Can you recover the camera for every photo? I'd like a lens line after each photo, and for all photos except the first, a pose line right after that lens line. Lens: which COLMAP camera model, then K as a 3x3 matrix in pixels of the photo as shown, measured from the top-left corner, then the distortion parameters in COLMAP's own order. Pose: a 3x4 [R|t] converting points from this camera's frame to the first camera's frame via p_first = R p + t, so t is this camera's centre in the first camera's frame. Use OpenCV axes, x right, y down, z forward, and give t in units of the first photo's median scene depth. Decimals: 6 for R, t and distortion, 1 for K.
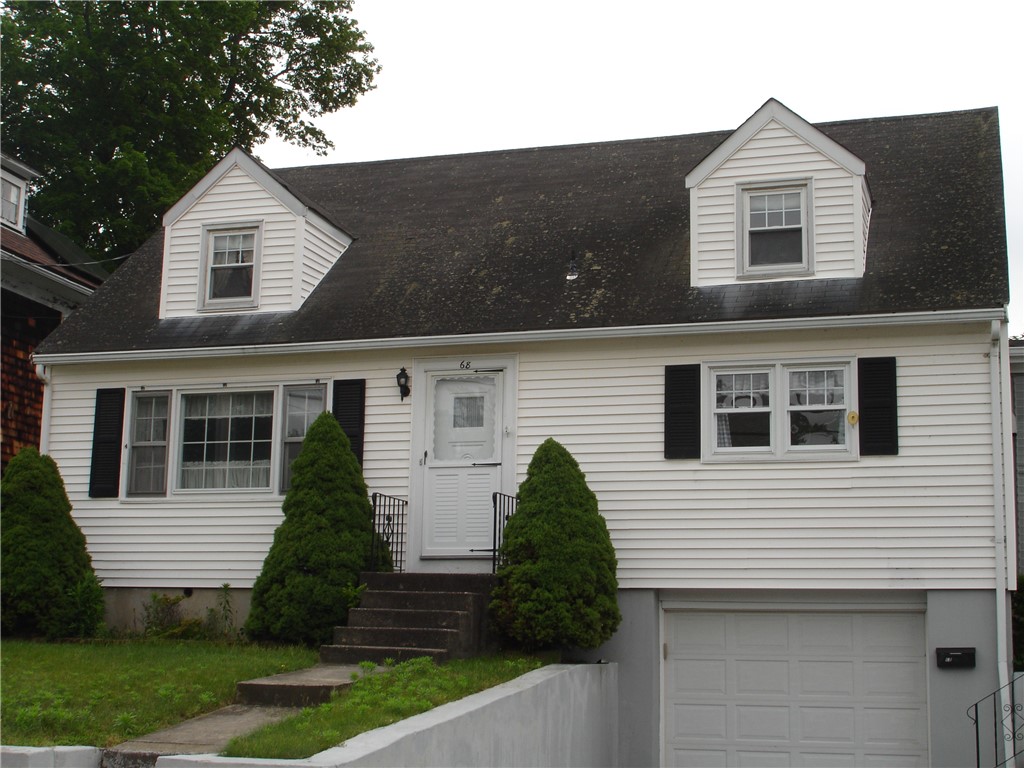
lens RADIAL K [[1500.4, 0, 511.9], [0, 1500.4, 385.4], [0, 0, 1]] dist [-0.048445, 0.000000]
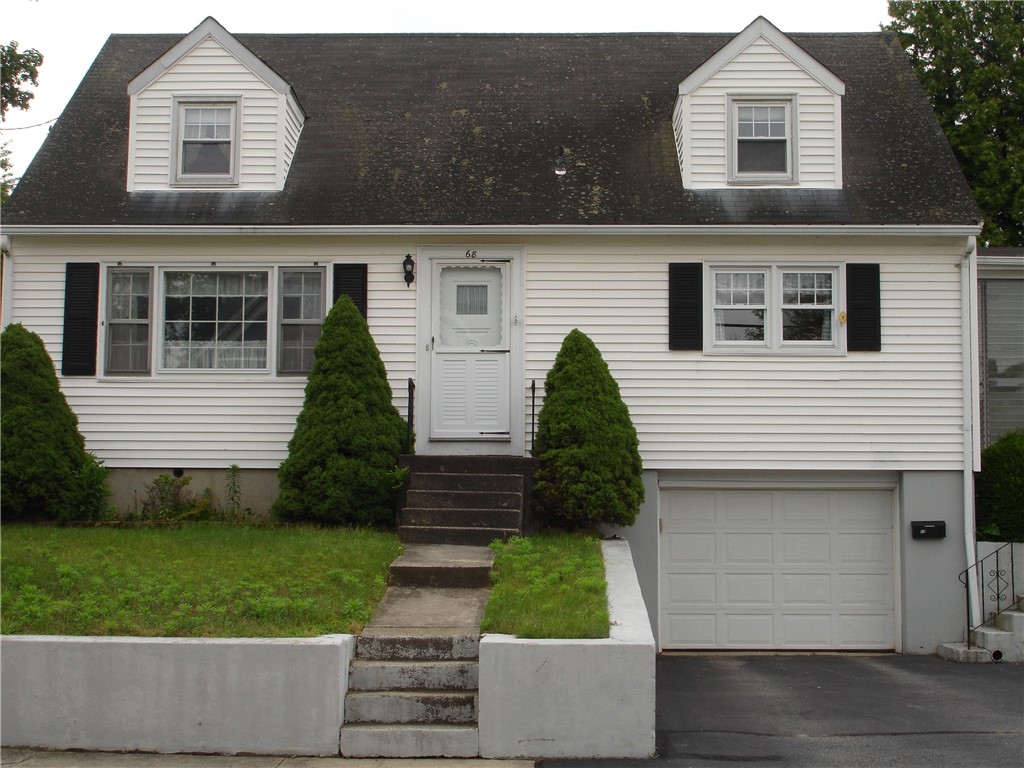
lens RADIAL K [[1500.4, 0, 517.8], [0, 1500.4, 385.6], [0, 0, 1]] dist [-0.048445, 0.000000]
pose [[0.962143, 0.011583, 0.272298, -0.289250], [-0.036938, 0.995420, 0.088171, -0.016079], [-0.270030, -0.094891, 0.958165, -0.007410]]
